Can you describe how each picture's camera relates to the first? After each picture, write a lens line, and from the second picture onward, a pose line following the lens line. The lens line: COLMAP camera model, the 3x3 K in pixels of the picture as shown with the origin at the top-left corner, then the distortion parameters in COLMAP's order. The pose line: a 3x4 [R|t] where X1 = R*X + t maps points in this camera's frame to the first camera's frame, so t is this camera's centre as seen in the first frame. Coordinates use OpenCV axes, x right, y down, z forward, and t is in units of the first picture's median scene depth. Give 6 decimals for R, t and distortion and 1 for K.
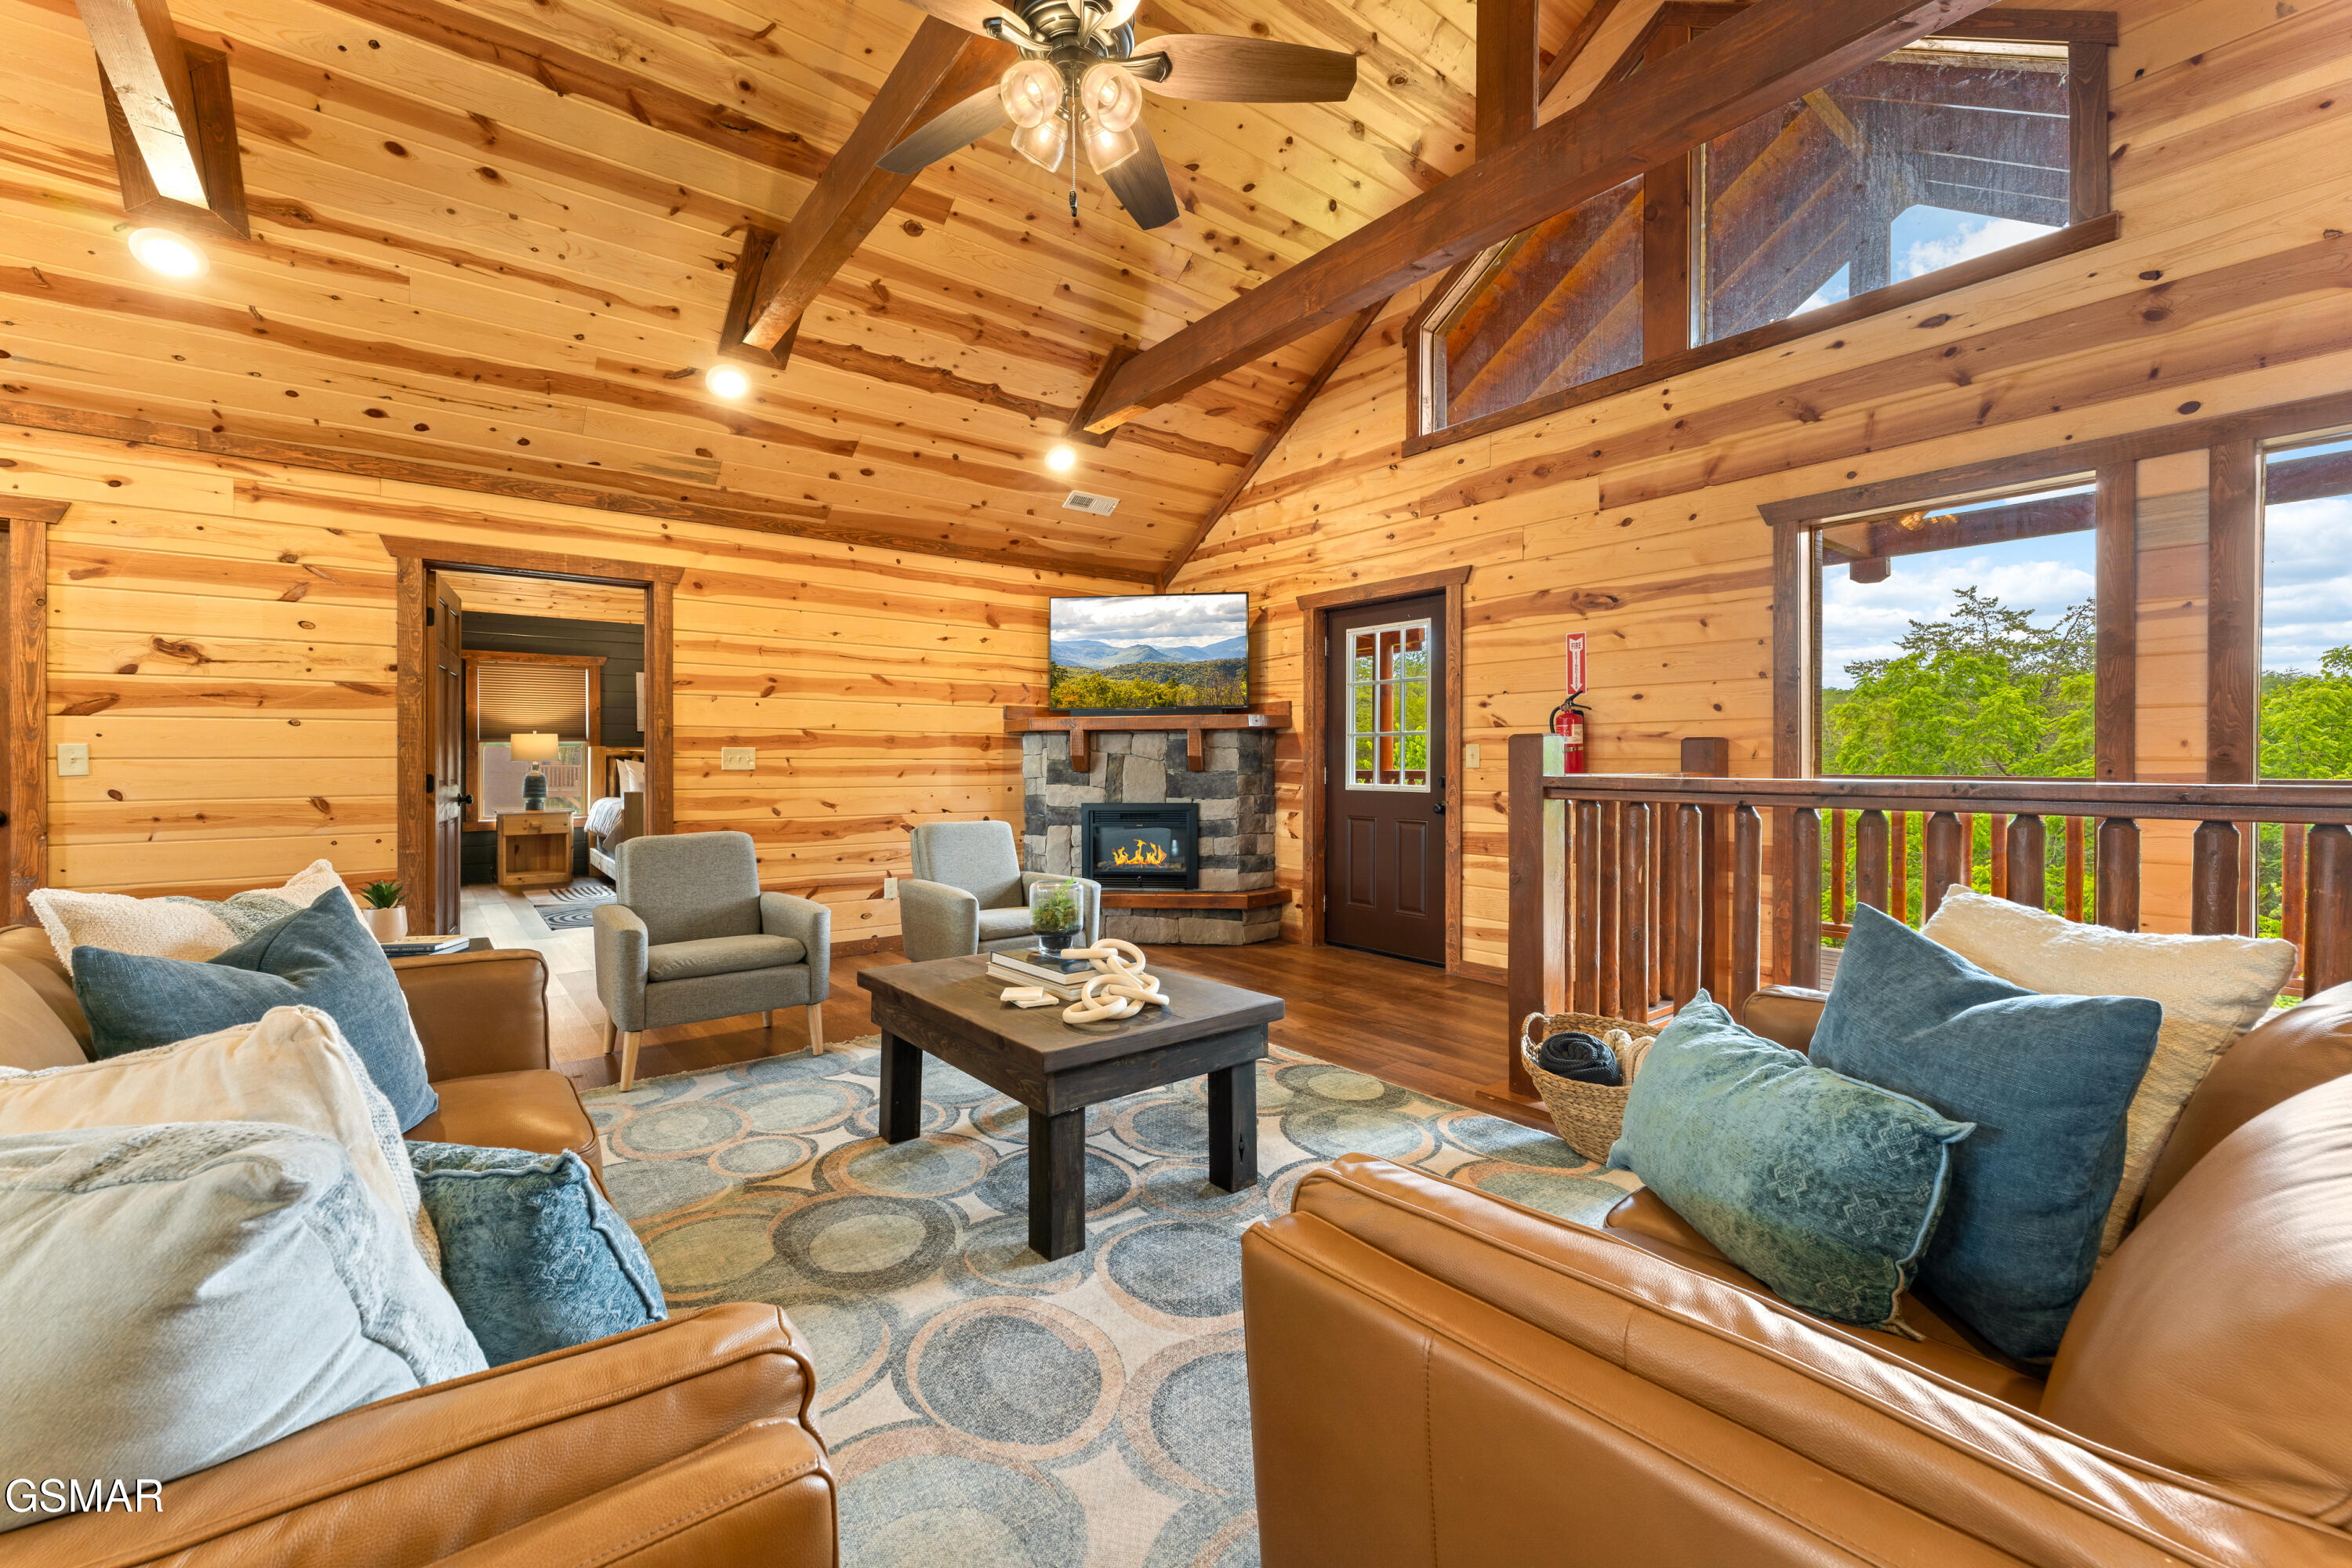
lens RADIAL K [[959.4, 0, 1178.3], [0, 959.4, 758.9], [0, 0, 1]] dist [-0.001154, -0.000541]
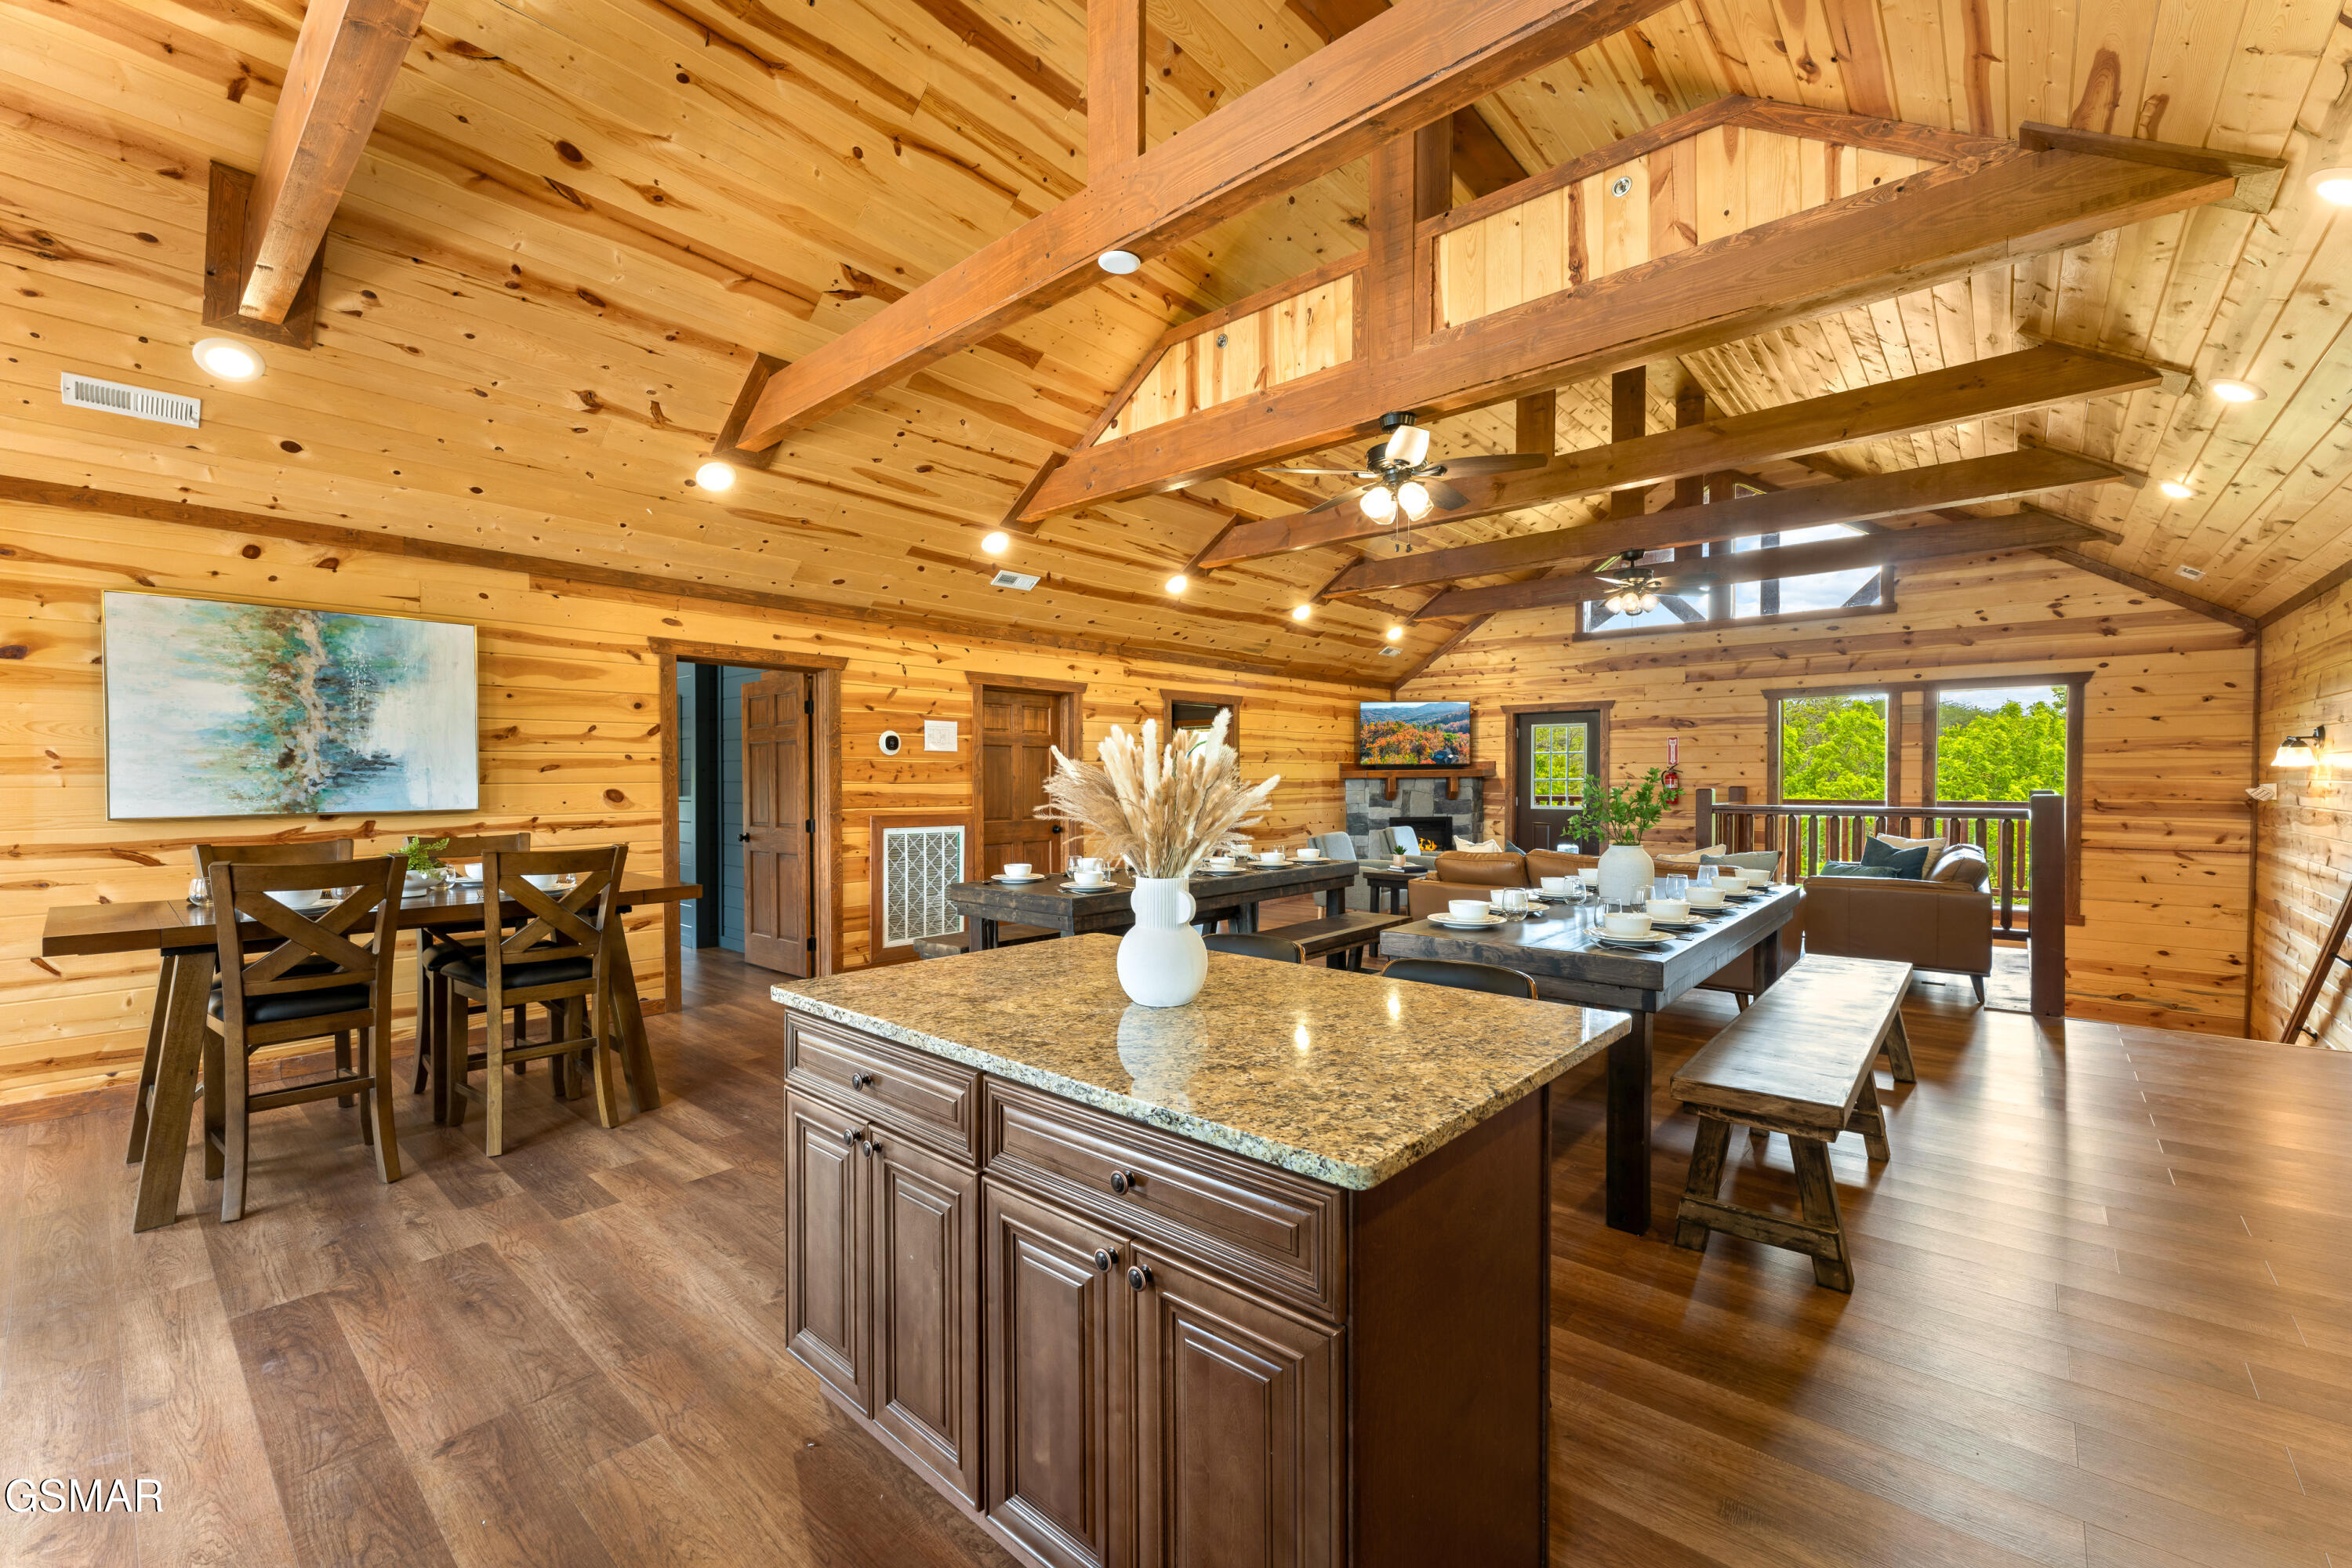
lens RADIAL K [[957.0, 0, 1176.0], [0, 957.0, 784.0], [0, 0, 1]] dist [0.000850, -0.000044]
pose [[0.984567, -0.004131, 0.174961, -0.932253], [0.002233, 0.999937, 0.011044, -0.043138], [-0.174995, -0.010482, 0.984513, -0.820465]]
